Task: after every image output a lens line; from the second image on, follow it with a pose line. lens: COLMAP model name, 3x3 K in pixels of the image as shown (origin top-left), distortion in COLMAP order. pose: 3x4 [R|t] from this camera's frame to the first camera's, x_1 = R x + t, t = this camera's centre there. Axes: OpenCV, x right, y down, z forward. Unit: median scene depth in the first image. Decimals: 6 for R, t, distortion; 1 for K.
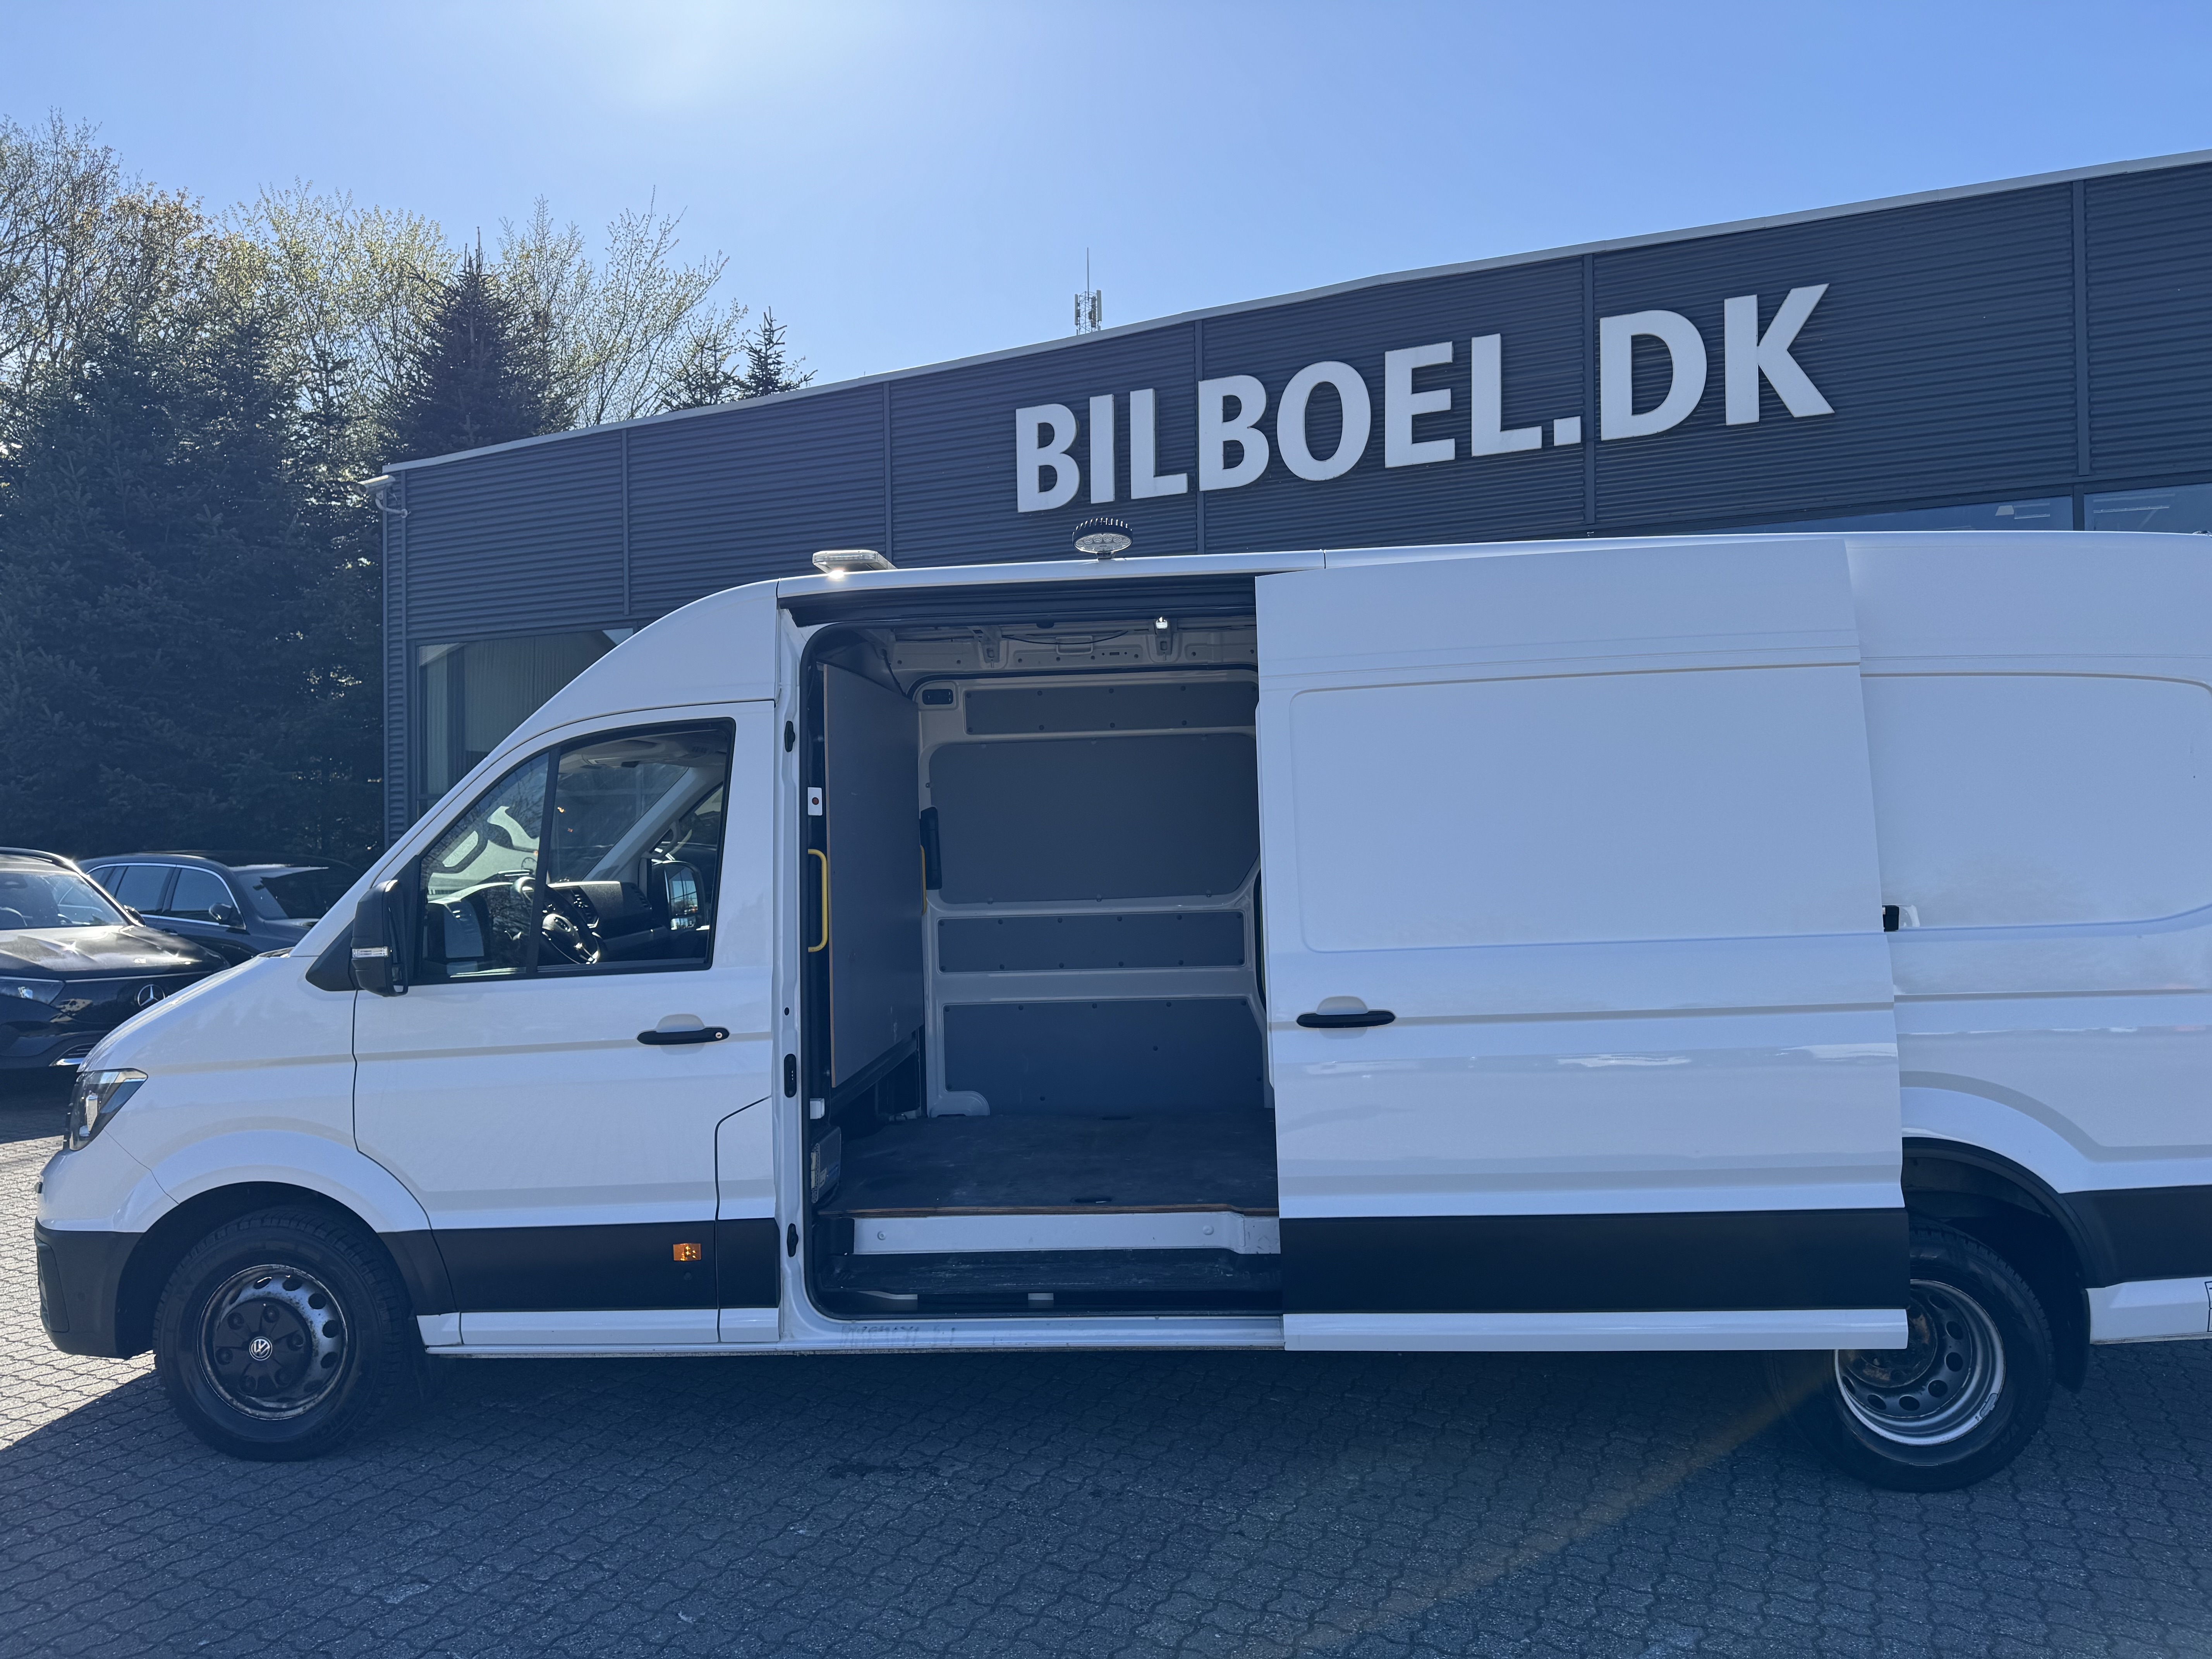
lens RADIAL K [[1537.5, 0, 1097.9], [0, 1537.5, 832.1], [0, 0, 1]] dist [-0.009618, -0.009537]
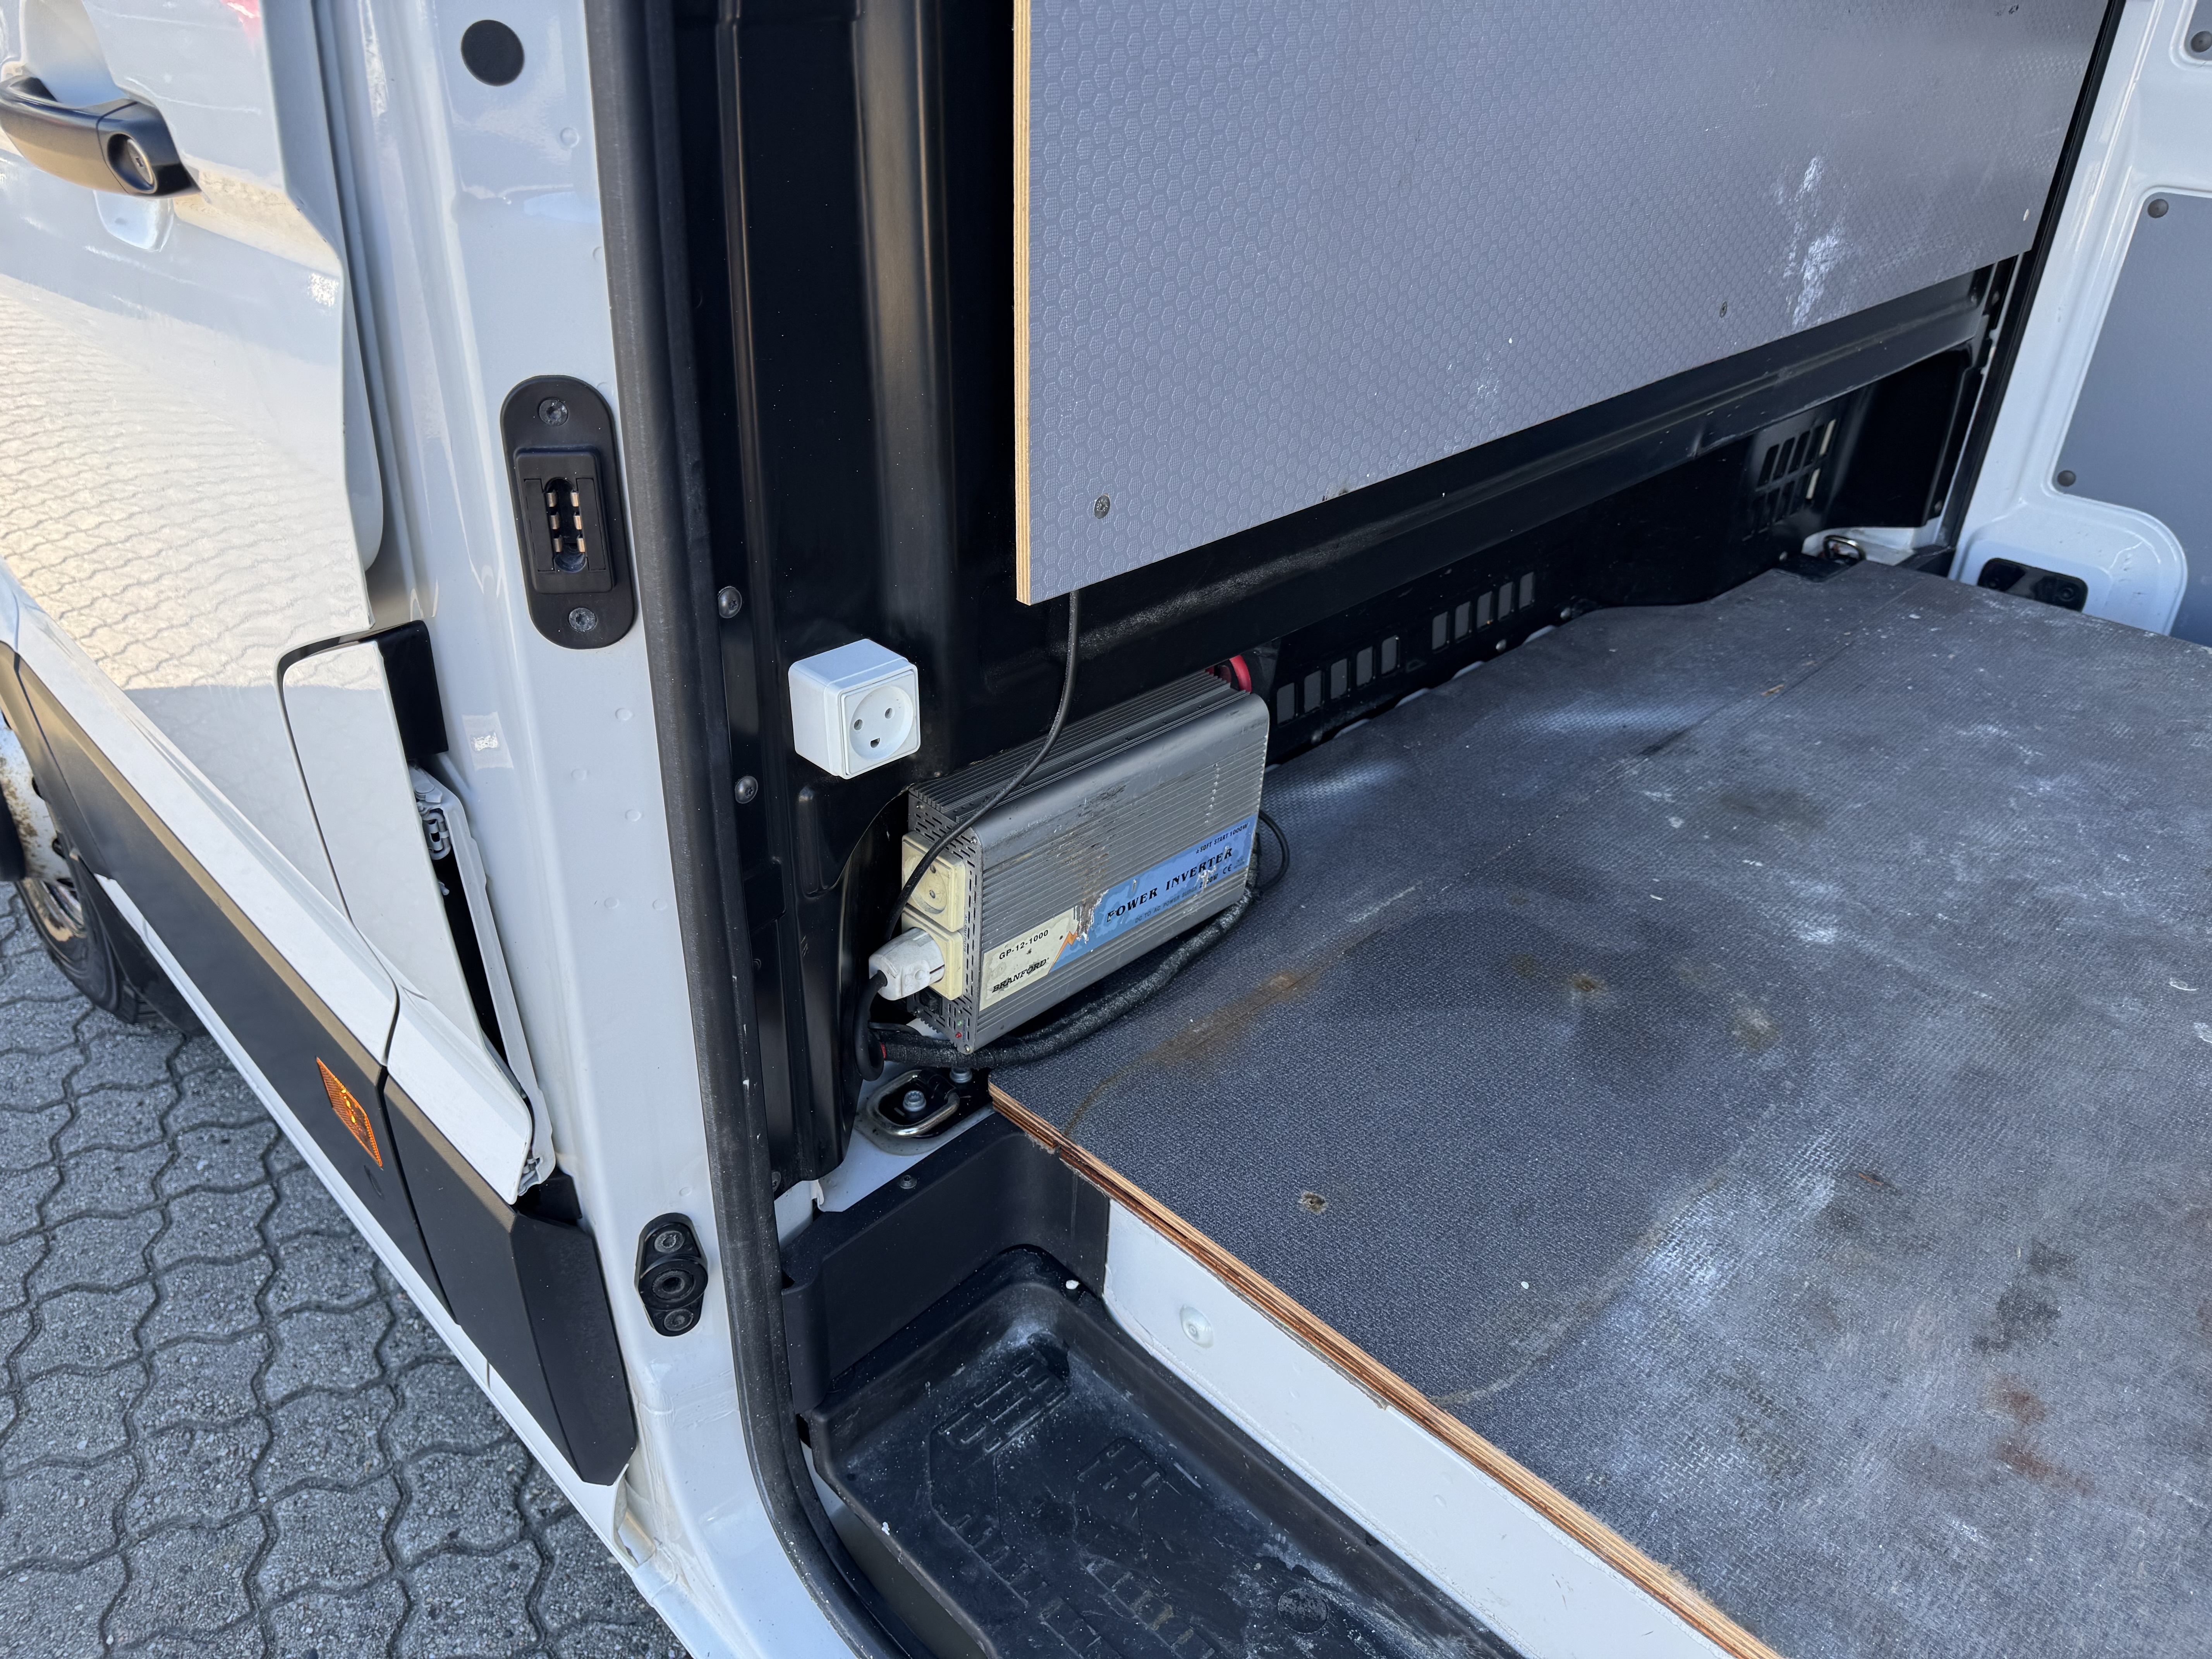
lens RADIAL K [[1537.5, 0, 1097.8], [0, 1537.5, 823.5], [0, 0, 1]] dist [-0.009618, -0.009537]
pose [[0.741423, 0.371853, -0.558585, -0.048706], [-0.032942, 0.851585, 0.523180, 0.079245], [0.670228, -0.369497, 0.643635, 0.715994]]
